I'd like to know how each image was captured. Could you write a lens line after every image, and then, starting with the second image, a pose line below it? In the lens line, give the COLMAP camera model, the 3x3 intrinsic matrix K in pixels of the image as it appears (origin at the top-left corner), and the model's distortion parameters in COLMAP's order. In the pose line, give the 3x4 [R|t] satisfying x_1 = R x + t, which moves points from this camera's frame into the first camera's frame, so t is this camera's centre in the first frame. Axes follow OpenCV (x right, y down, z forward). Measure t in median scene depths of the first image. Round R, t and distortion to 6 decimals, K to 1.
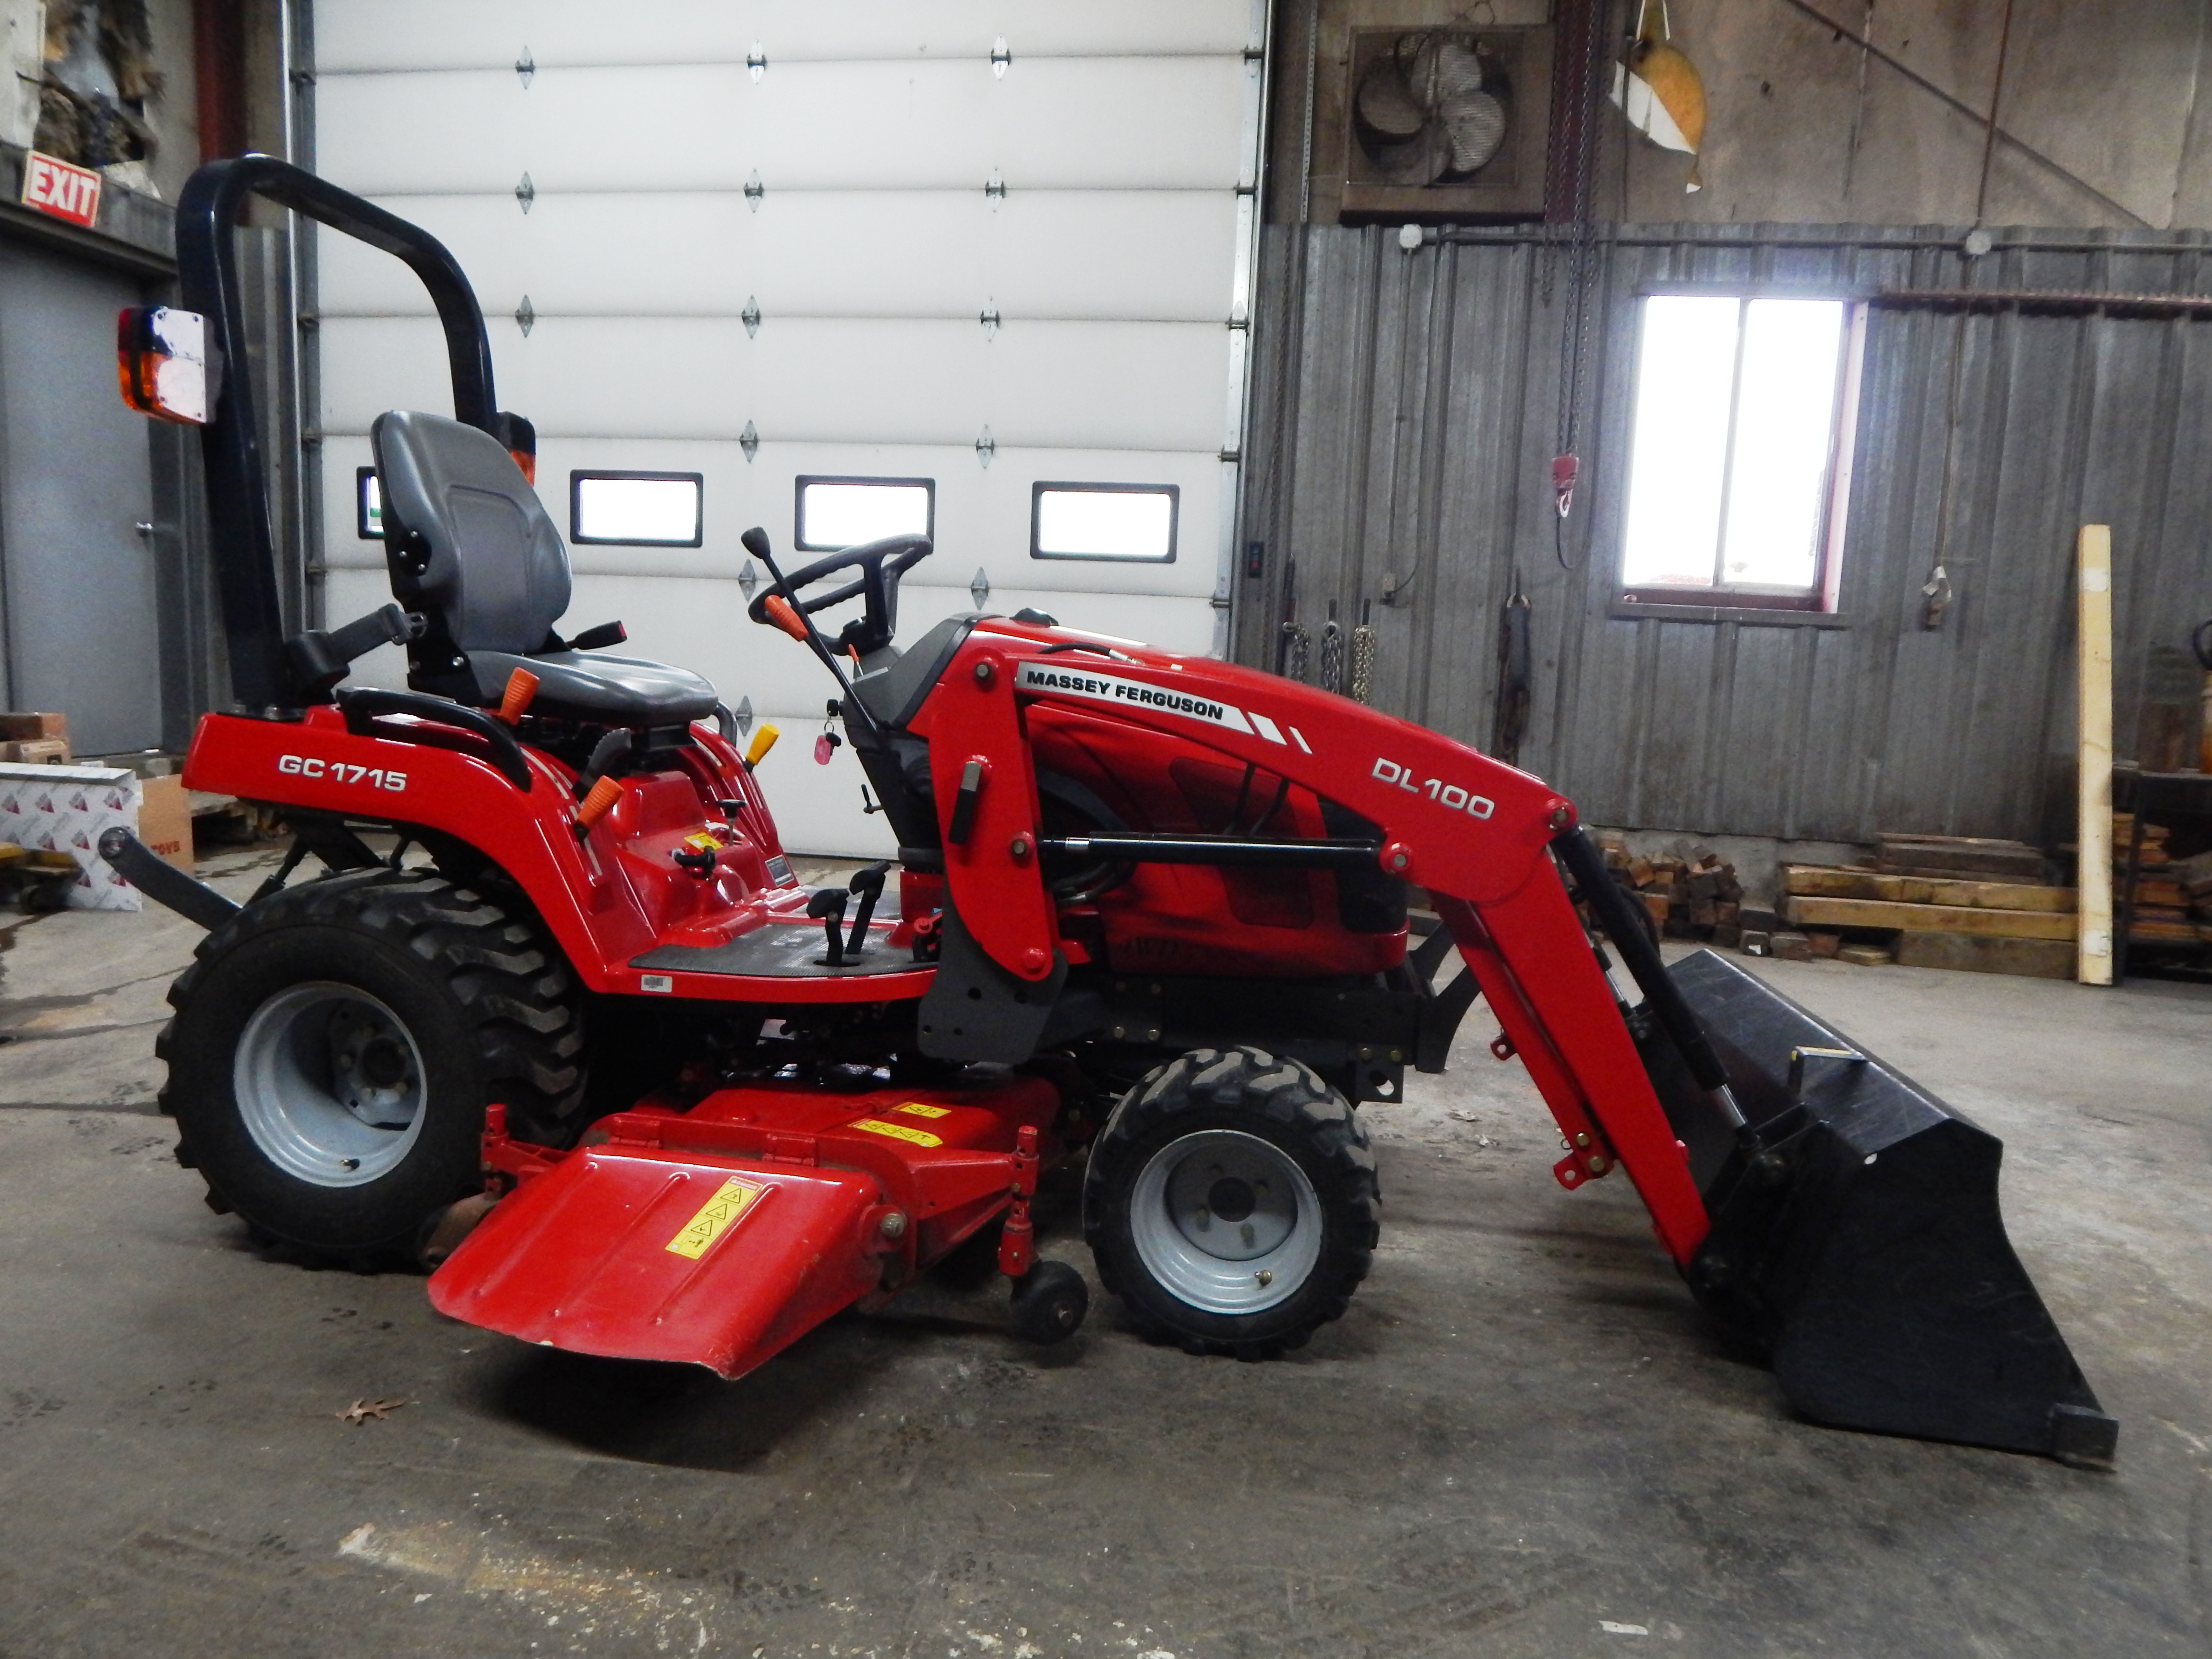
lens RADIAL K [[1449.2, 0, 1099.3], [0, 1449.2, 827.0], [0, 0, 1]] dist [-0.009894, -0.002592]
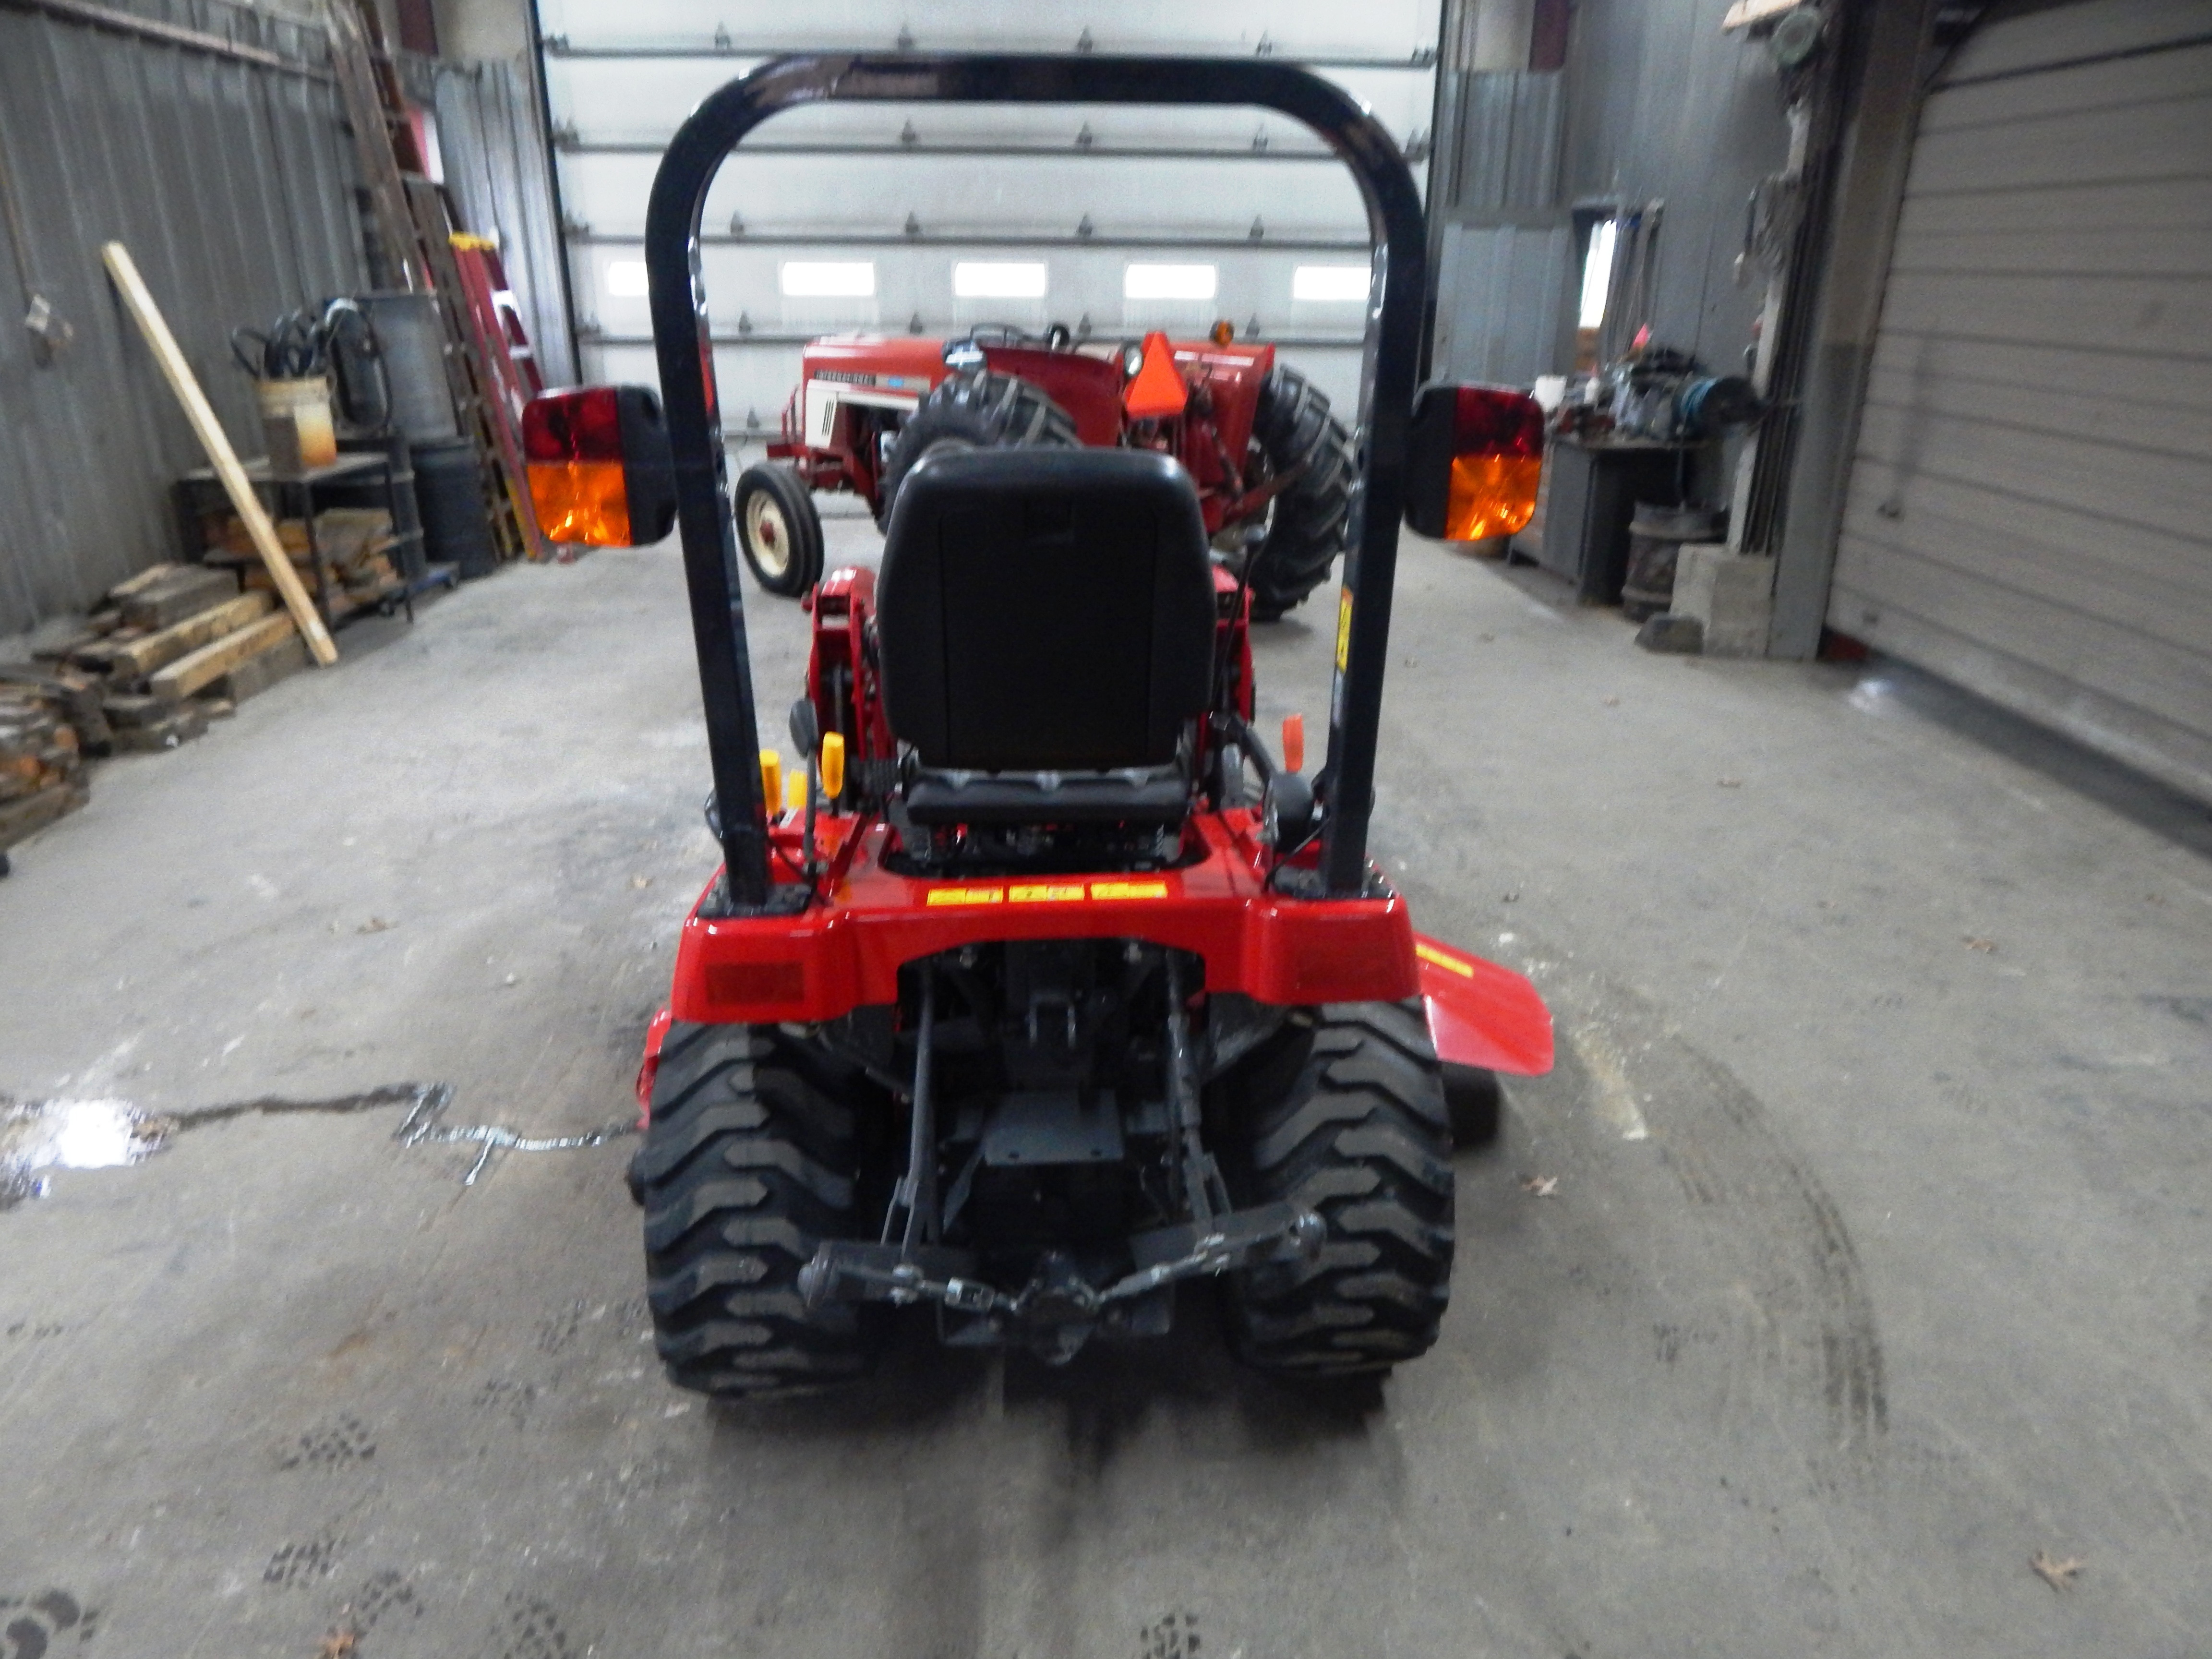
lens RADIAL K [[1430.4, 0, 1102.9], [0, 1430.4, 883.8], [0, 0, 1]] dist [-0.021788, -0.000309]
pose [[-0.200787, -0.435962, 0.877281, -0.532722], [0.108888, 0.880037, 0.462254, -0.197499], [-0.973564, 0.188340, -0.129229, 0.537384]]
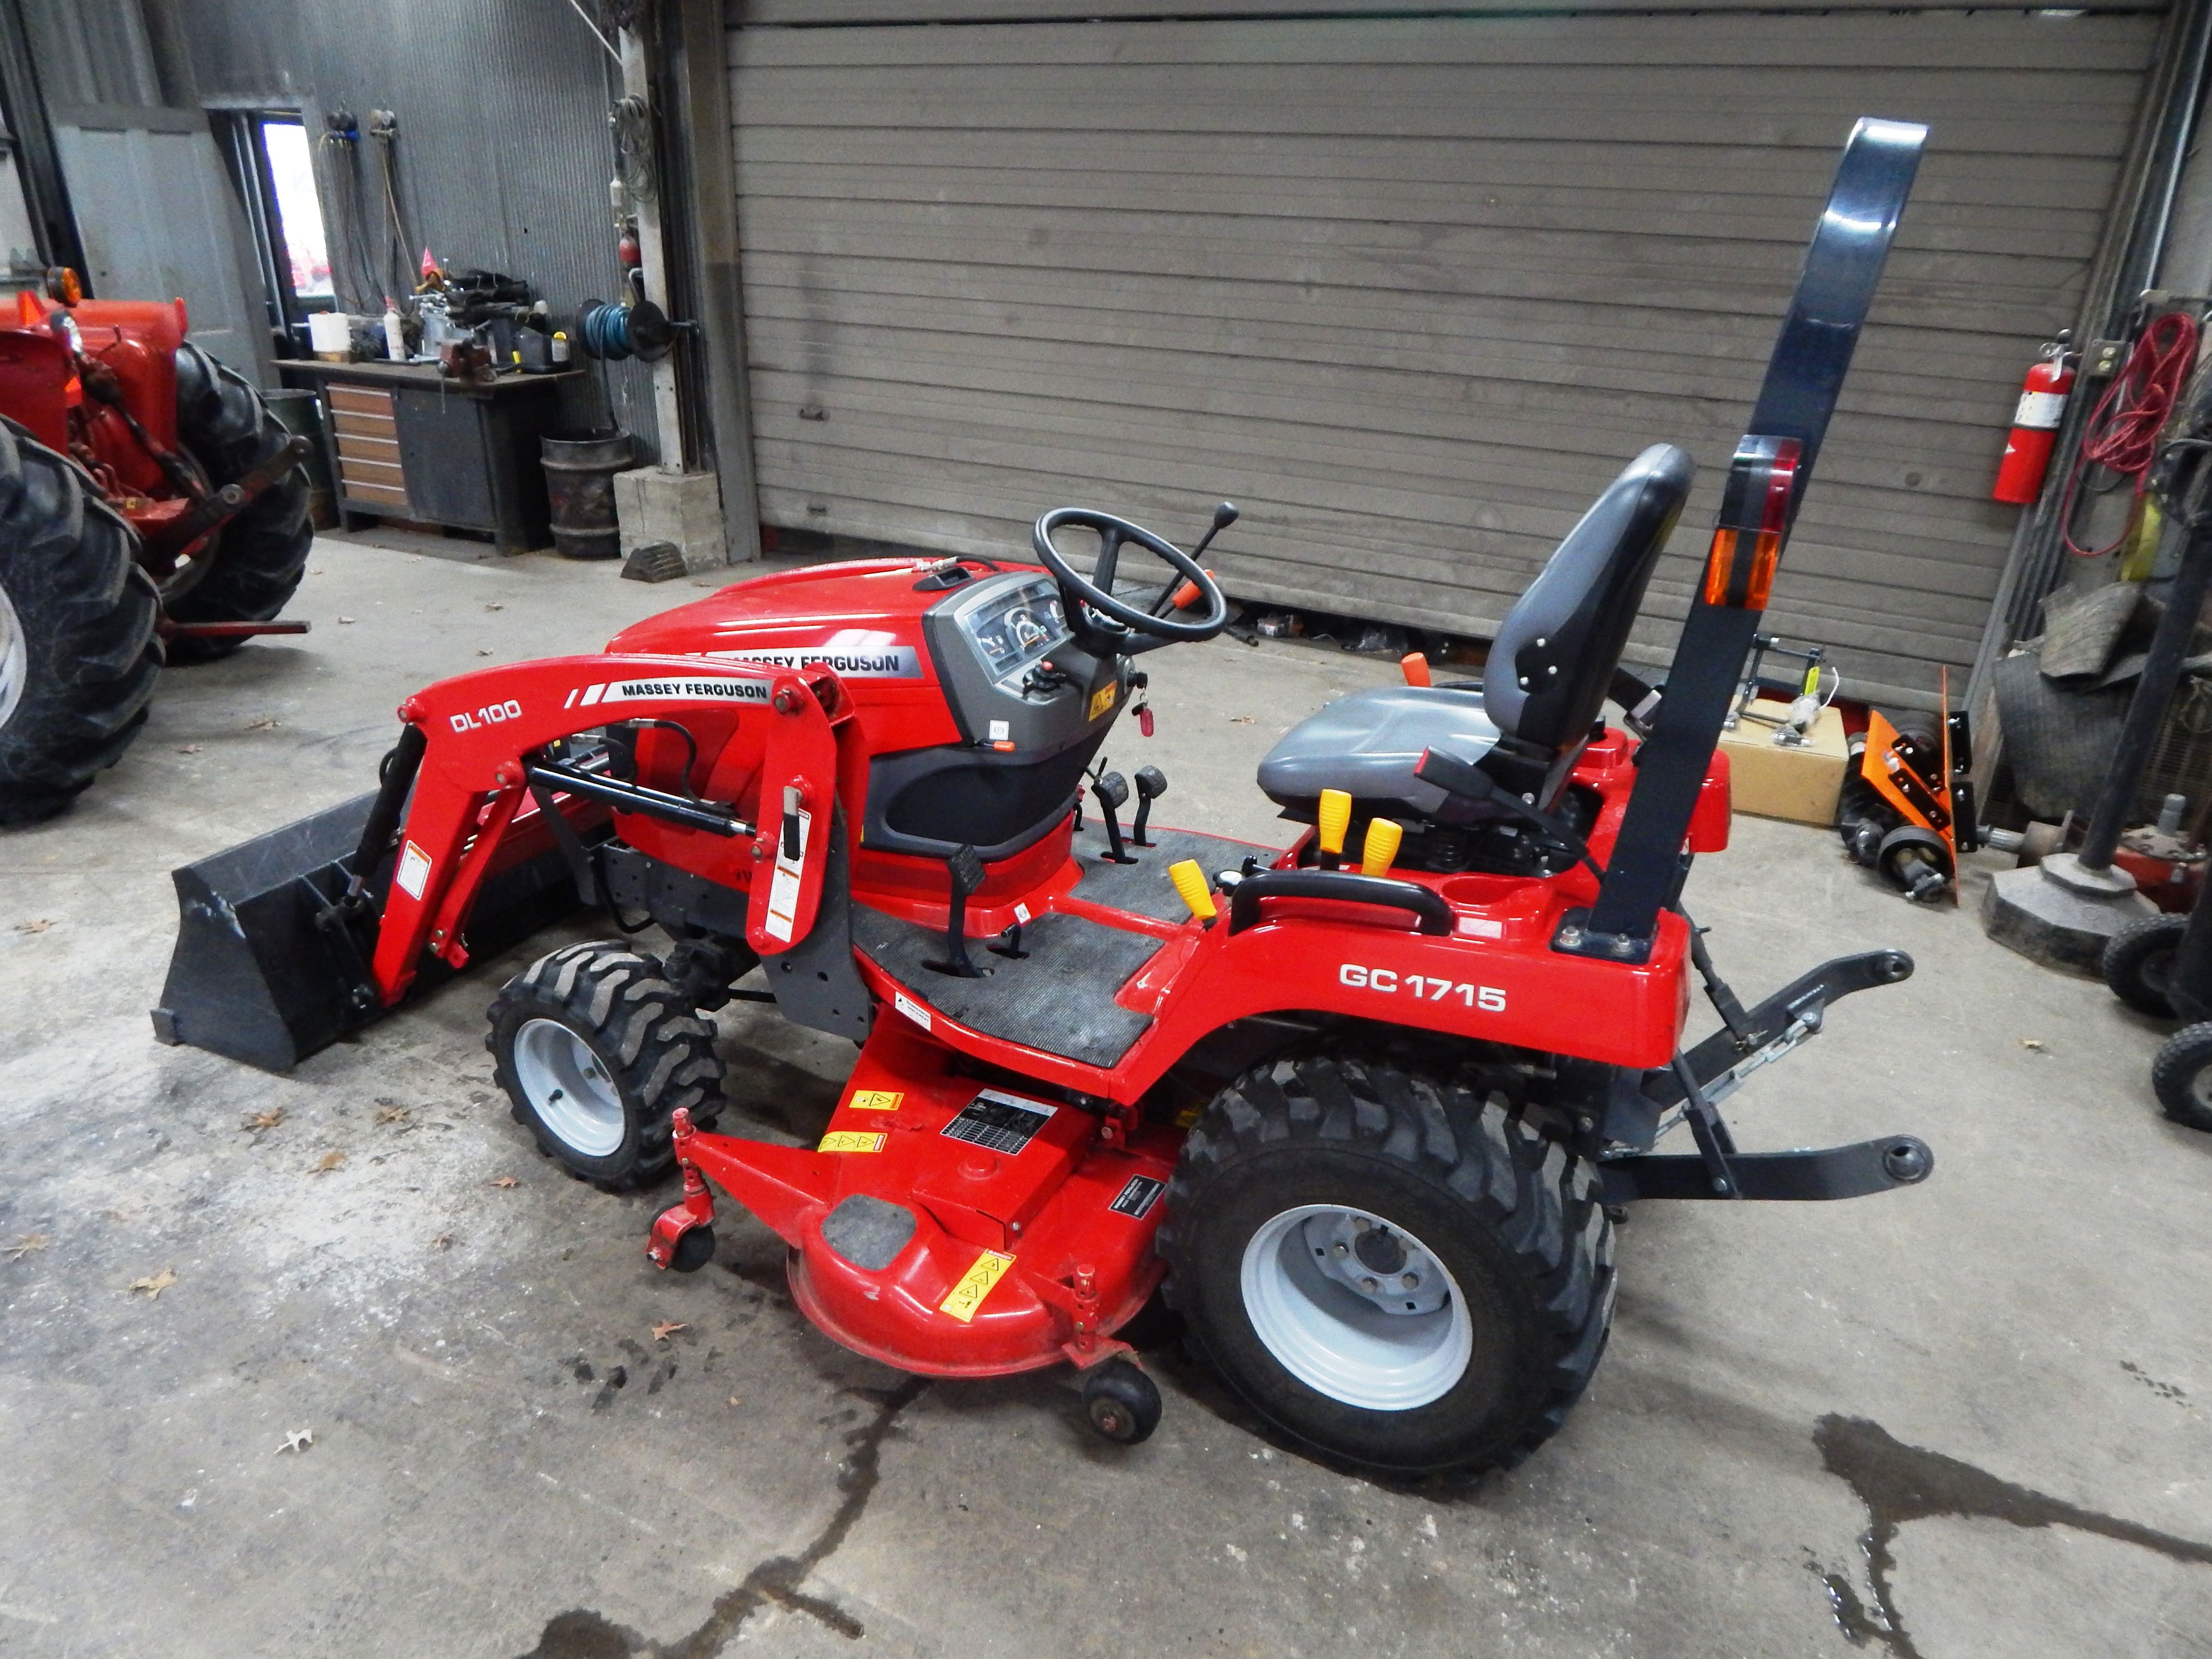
lens RADIAL K [[1479.5, 0, 1115.8], [0, 1479.5, 835.5], [0, 0, 1]] dist [-0.009611, -0.003767]
pose [[-0.950752, -0.190638, 0.244392, -0.207594], [-0.034855, 0.849241, 0.526854, -0.247654], [-0.307986, 0.492389, -0.814062, 0.874509]]
